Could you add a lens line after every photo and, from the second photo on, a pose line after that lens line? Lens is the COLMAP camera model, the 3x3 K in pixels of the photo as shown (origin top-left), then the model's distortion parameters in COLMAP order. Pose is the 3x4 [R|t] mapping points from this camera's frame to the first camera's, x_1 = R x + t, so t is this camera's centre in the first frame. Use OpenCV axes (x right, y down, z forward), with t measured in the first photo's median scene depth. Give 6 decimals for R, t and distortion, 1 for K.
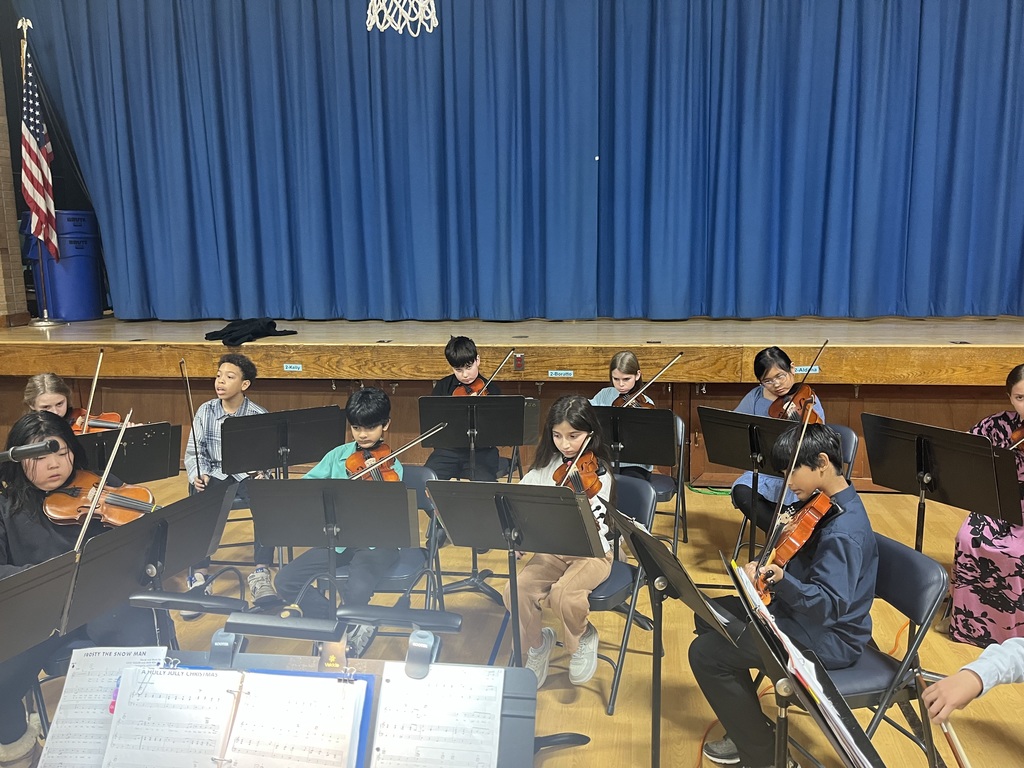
lens RADIAL K [[799.9, 0, 512.0], [0, 799.9, 384.0], [0, 0, 1]] dist [-0.022805, -0.007139]
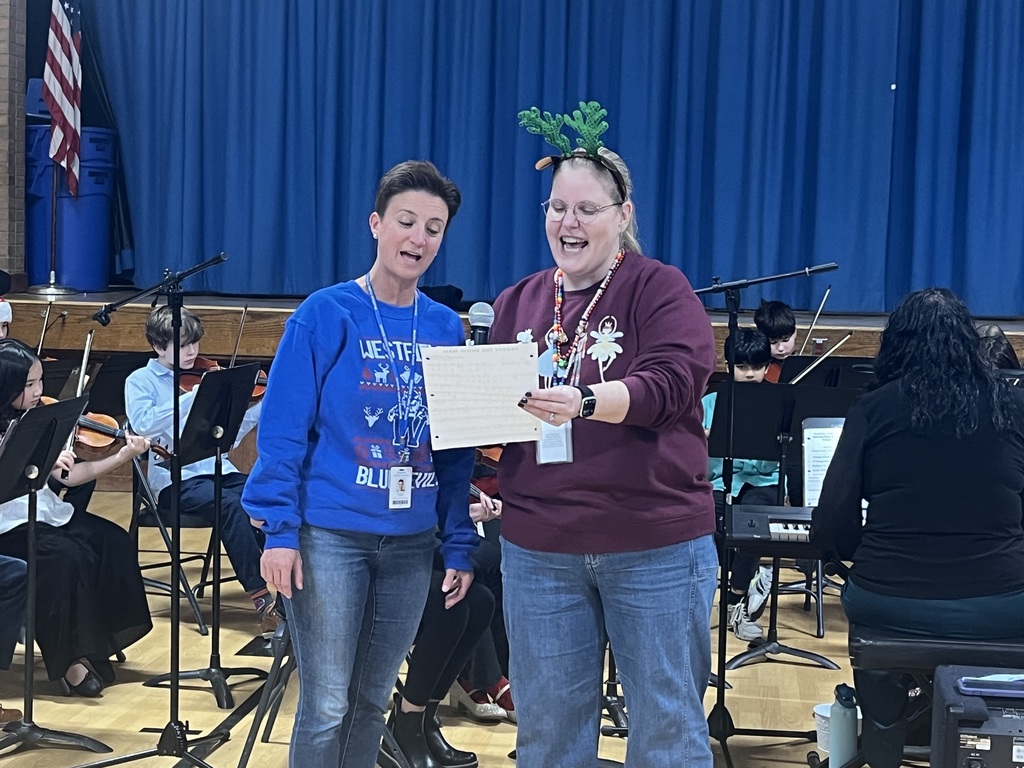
lens RADIAL K [[1702.0, 0, 512.0], [0, 1702.0, 384.0], [0, 0, 1]] dist [0.046915, 0.183328]
pose [[0.999185, 0.036185, 0.017895, -0.234458], [-0.034601, 0.996024, -0.082089, 0.112096], [-0.020795, 0.081403, 0.996464, -0.464752]]
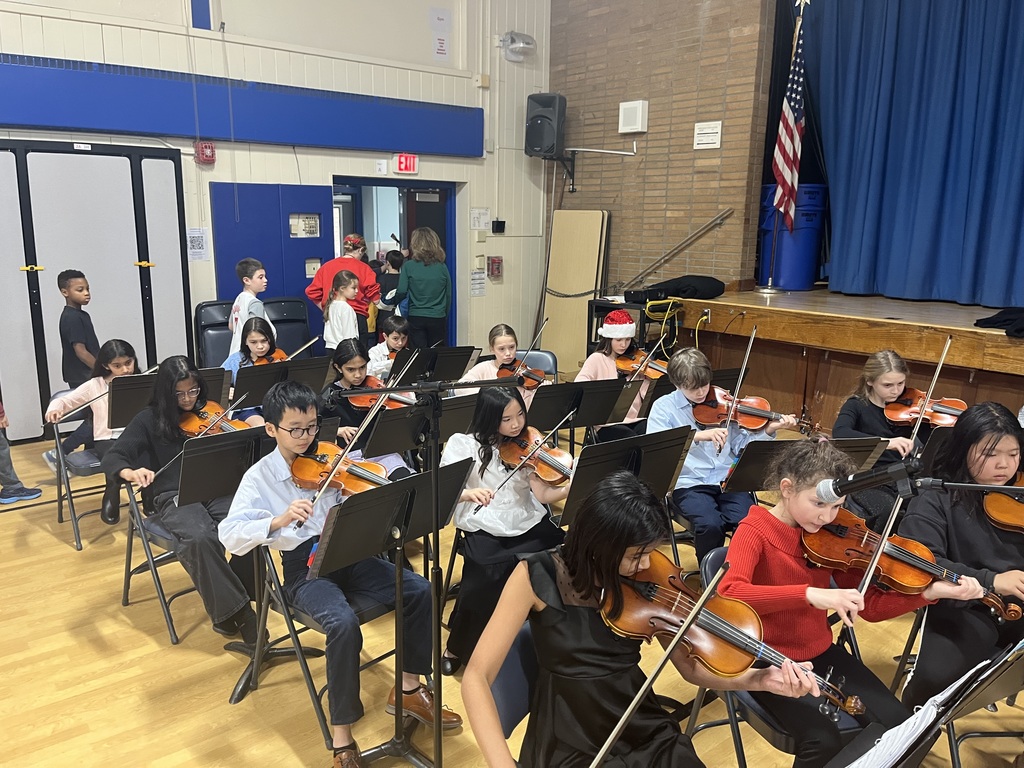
lens RADIAL K [[775.6, 0, 512.0], [0, 775.6, 384.0], [0, 0, 1]] dist [0.016827, 0.000956]
pose [[0.752750, 0.159853, -0.638604, -0.167563], [-0.135174, 0.986932, 0.087710, 0.002749], [0.644280, 0.020299, 0.764521, -0.023224]]
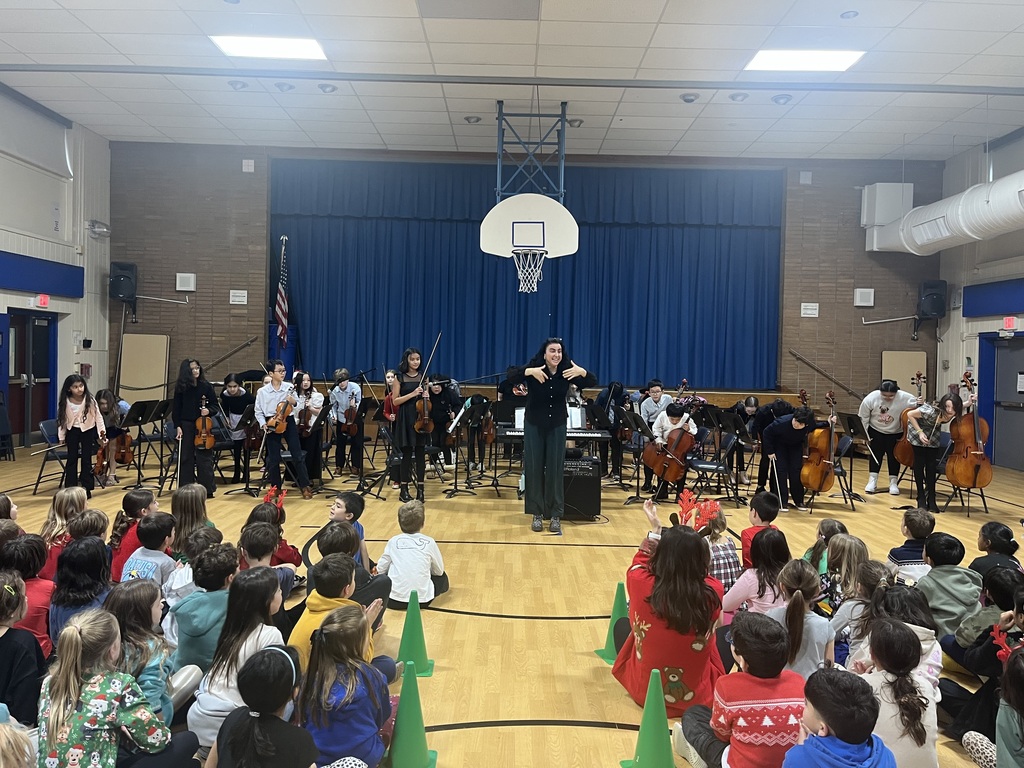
lens RADIAL K [[775.6, 0, 512.0], [0, 775.6, 384.0], [0, 0, 1]] dist [0.016827, 0.000956]
pose [[0.986448, 0.030737, 0.161167, -0.333581], [-0.007718, 0.989900, -0.141554, 0.218335], [-0.163890, 0.138392, 0.976723, -1.067807]]
